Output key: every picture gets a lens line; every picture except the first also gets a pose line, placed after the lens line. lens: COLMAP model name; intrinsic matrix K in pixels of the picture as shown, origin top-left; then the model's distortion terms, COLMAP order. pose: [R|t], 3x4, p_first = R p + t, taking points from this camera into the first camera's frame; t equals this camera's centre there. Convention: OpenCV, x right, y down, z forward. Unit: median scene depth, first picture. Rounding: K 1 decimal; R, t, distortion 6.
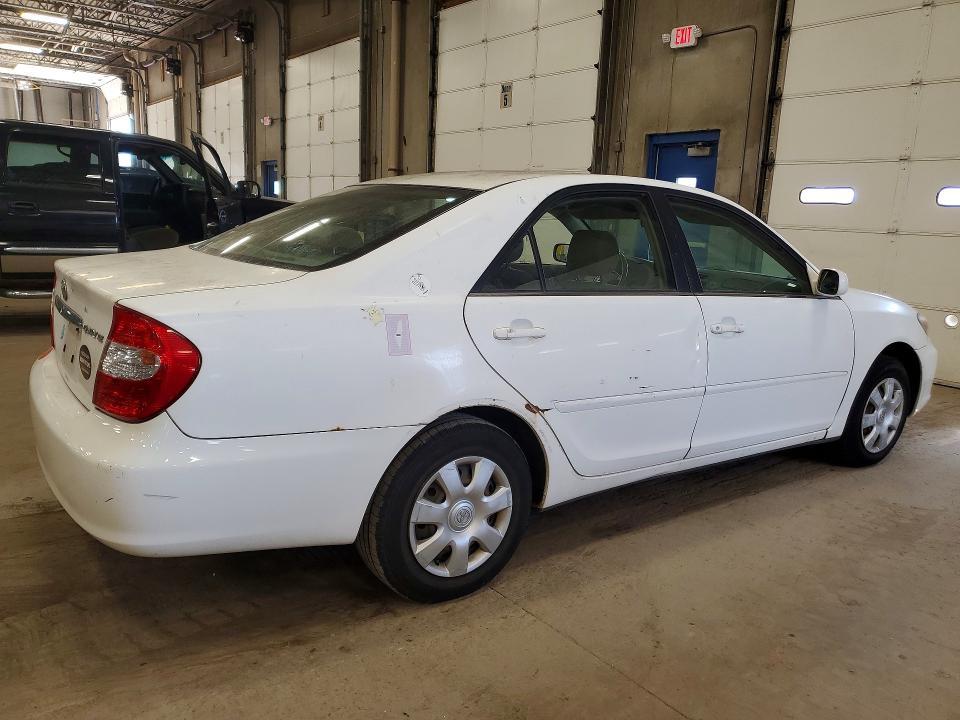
lens RADIAL K [[762.6, 0, 480.0], [0, 762.6, 360.0], [0, 0, 1]] dist [0.012648, 0.009808]
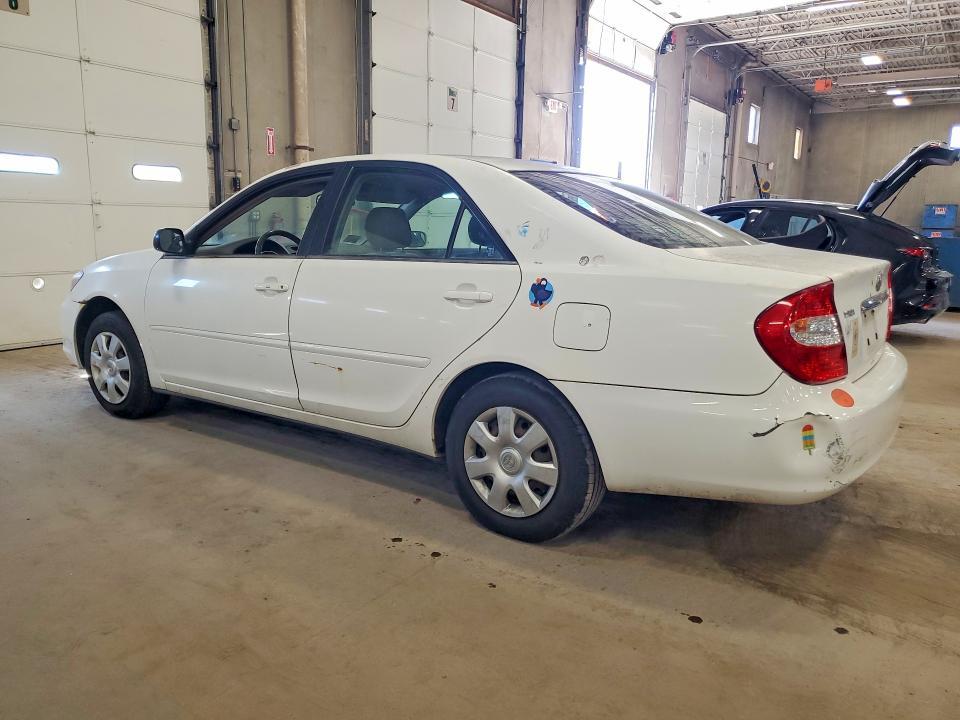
lens RADIAL K [[762.6, 0, 480.0], [0, 762.6, 360.0], [0, 0, 1]] dist [0.012648, 0.009808]
pose [[-0.363133, -0.165734, 0.916879, -1.316393], [0.185878, 0.951386, 0.245589, -0.332156], [-0.913008, 0.259609, -0.314674, 1.804520]]
